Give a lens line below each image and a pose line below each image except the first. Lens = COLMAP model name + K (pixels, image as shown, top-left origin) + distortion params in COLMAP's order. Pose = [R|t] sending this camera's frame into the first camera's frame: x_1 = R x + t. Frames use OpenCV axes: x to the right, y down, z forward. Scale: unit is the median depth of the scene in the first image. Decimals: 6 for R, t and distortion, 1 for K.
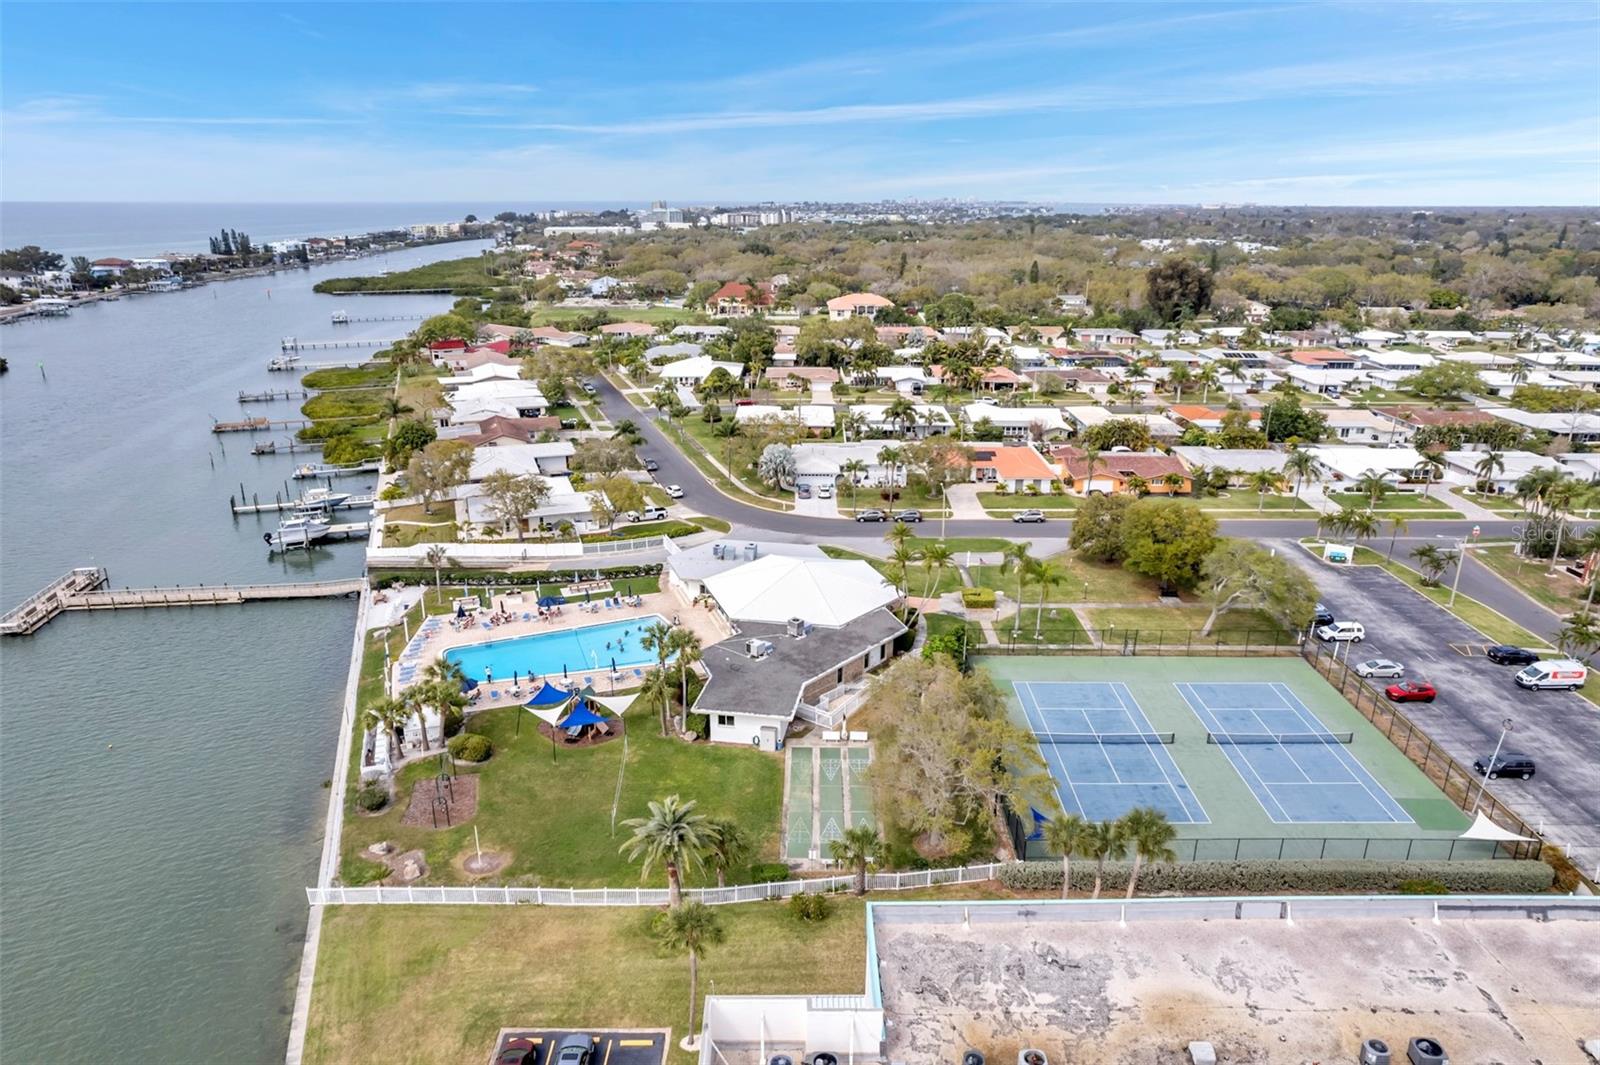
lens RADIAL K [[1024.7, 0, 808.1], [0, 1024.7, 532.9], [0, 0, 1]] dist [-0.076938, 0.069043]
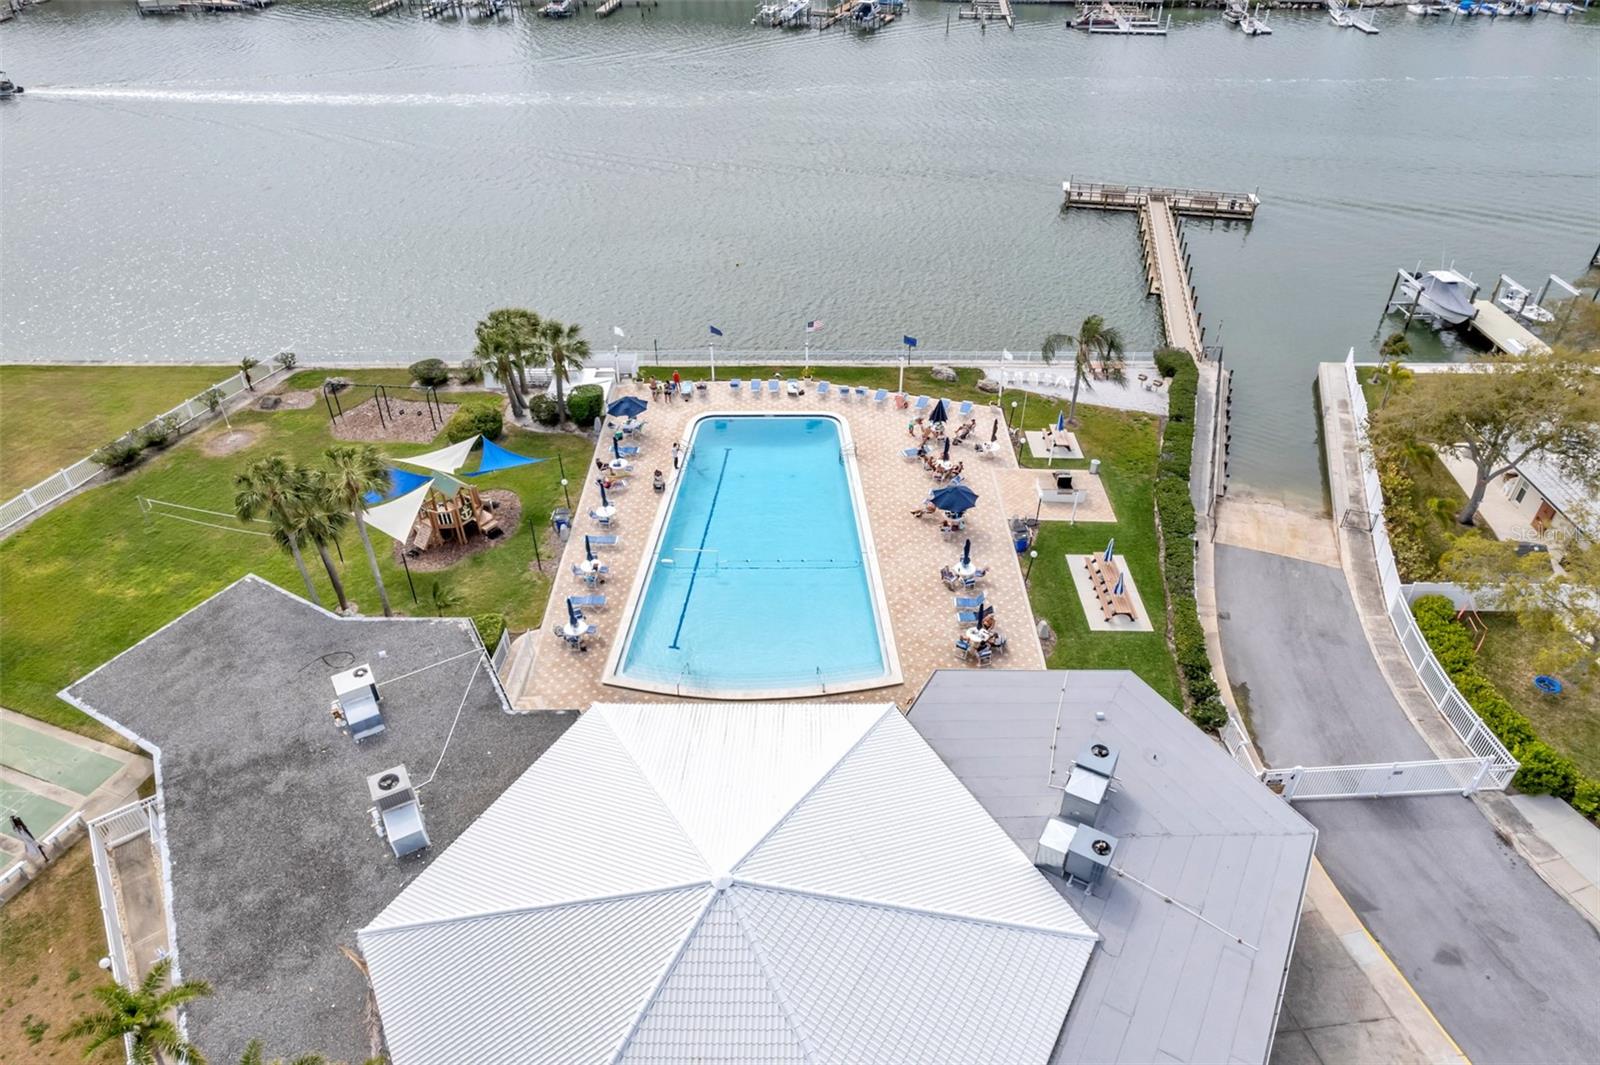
lens RADIAL K [[1024.7, 0, 808.1], [0, 1024.7, 532.9], [0, 0, 1]] dist [-0.076938, 0.069043]
pose [[-0.338969, 0.558323, -0.757216, 0.028076], [-0.293256, 0.702061, 0.648931, -0.044466], [0.893924, 0.442026, -0.074245, 0.209186]]
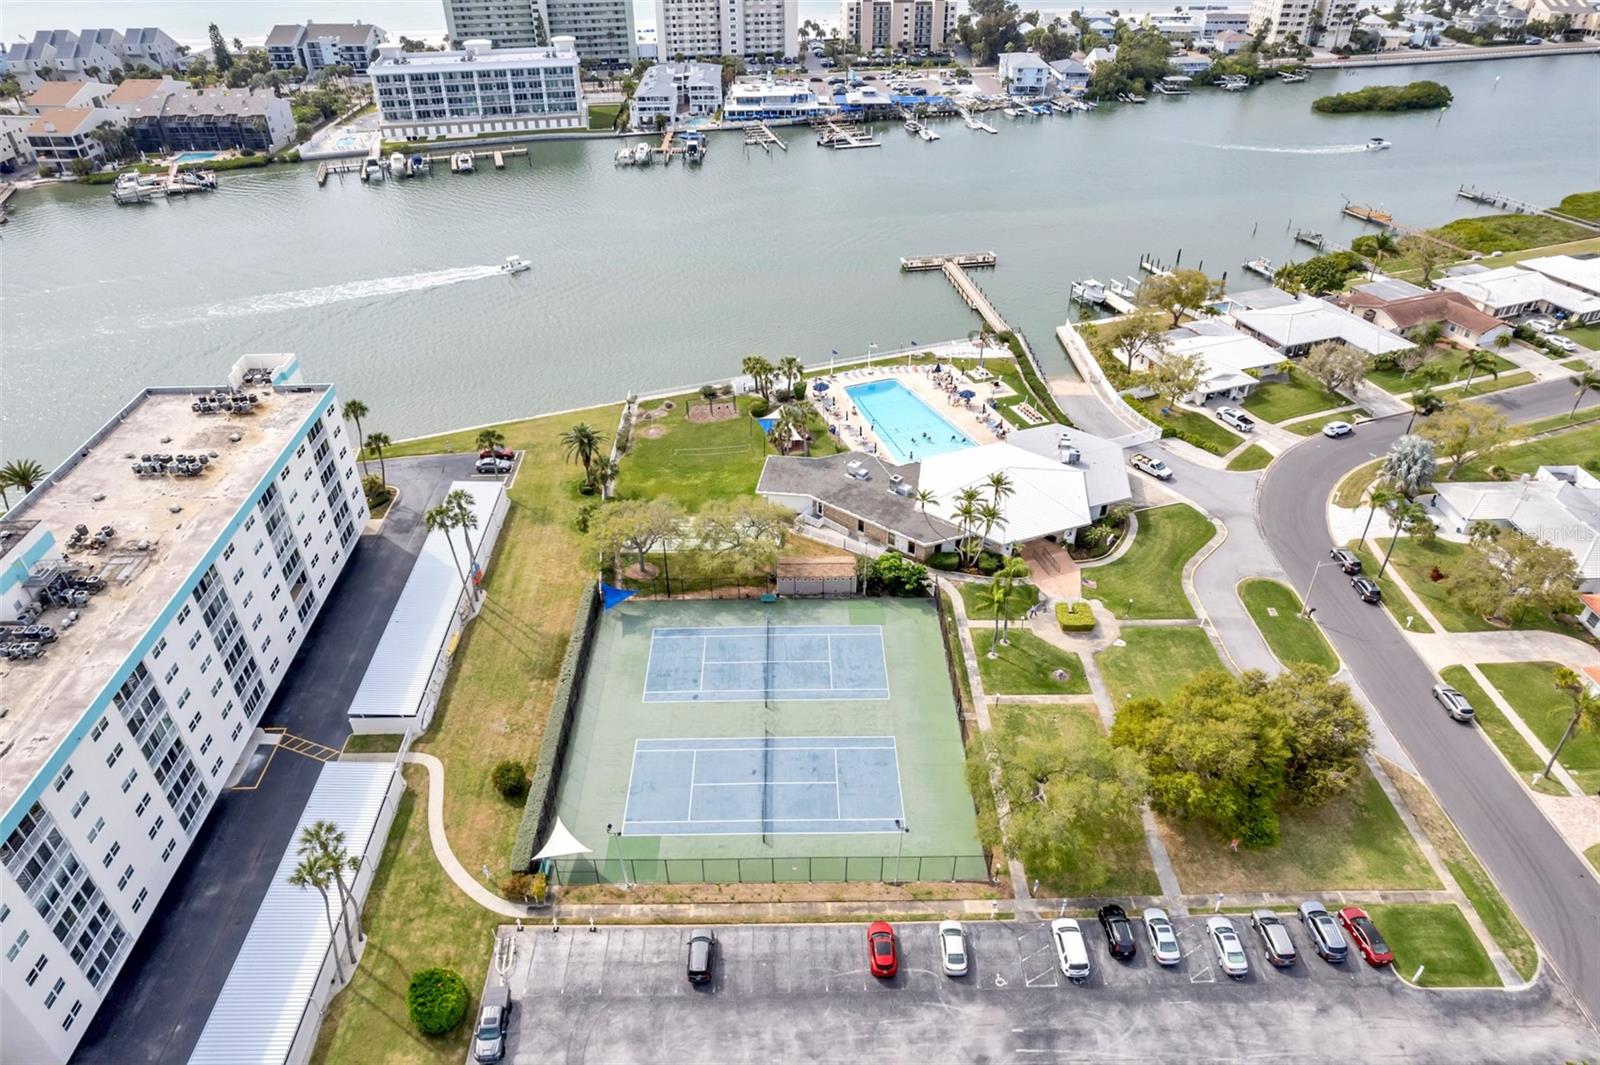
lens RADIAL K [[1024.7, 0, 808.1], [0, 1024.7, 532.9], [0, 0, 1]] dist [-0.076938, 0.069043]
pose [[0.028360, 0.566455, -0.823605, 0.189764], [-0.310433, 0.788187, 0.531406, -0.088366], [0.950172, 0.240603, 0.198199, 0.127419]]
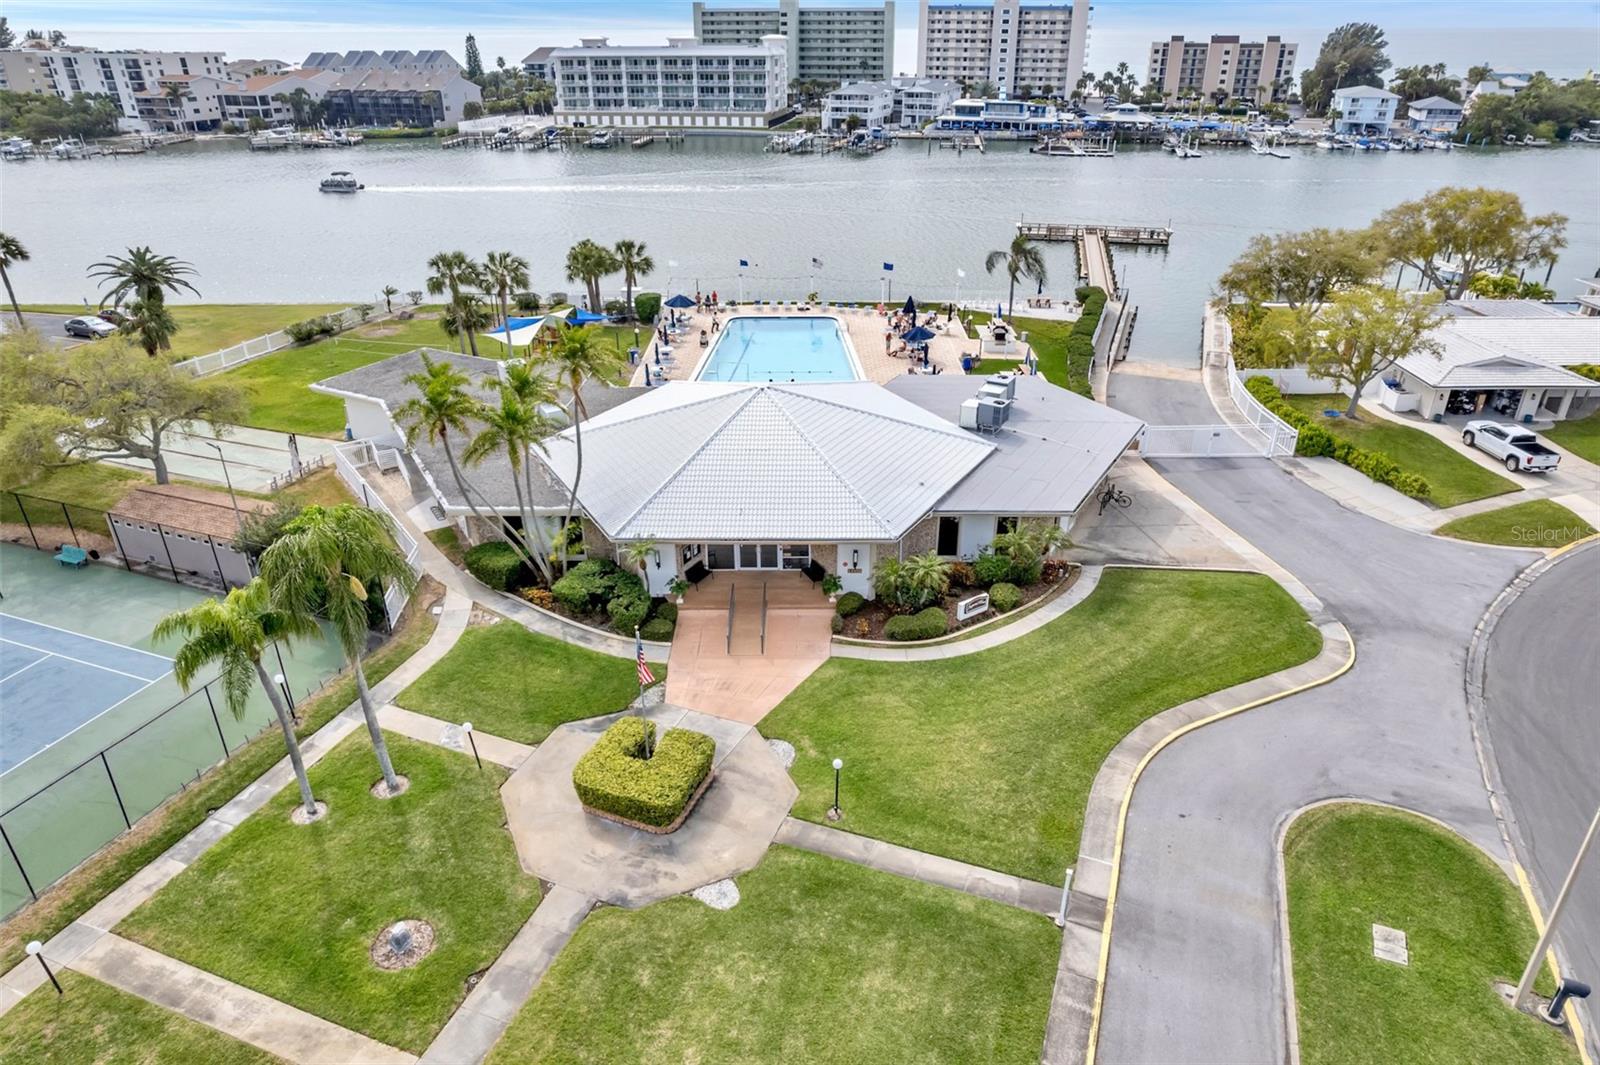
lens RADIAL K [[1024.7, 0, 808.1], [0, 1024.7, 532.9], [0, 0, 1]] dist [-0.076938, 0.069043]
pose [[-0.341601, 0.419852, -0.840852, 0.079005], [-0.292968, 0.802524, 0.519735, -0.032173], [0.893016, 0.423885, -0.151140, 0.232205]]
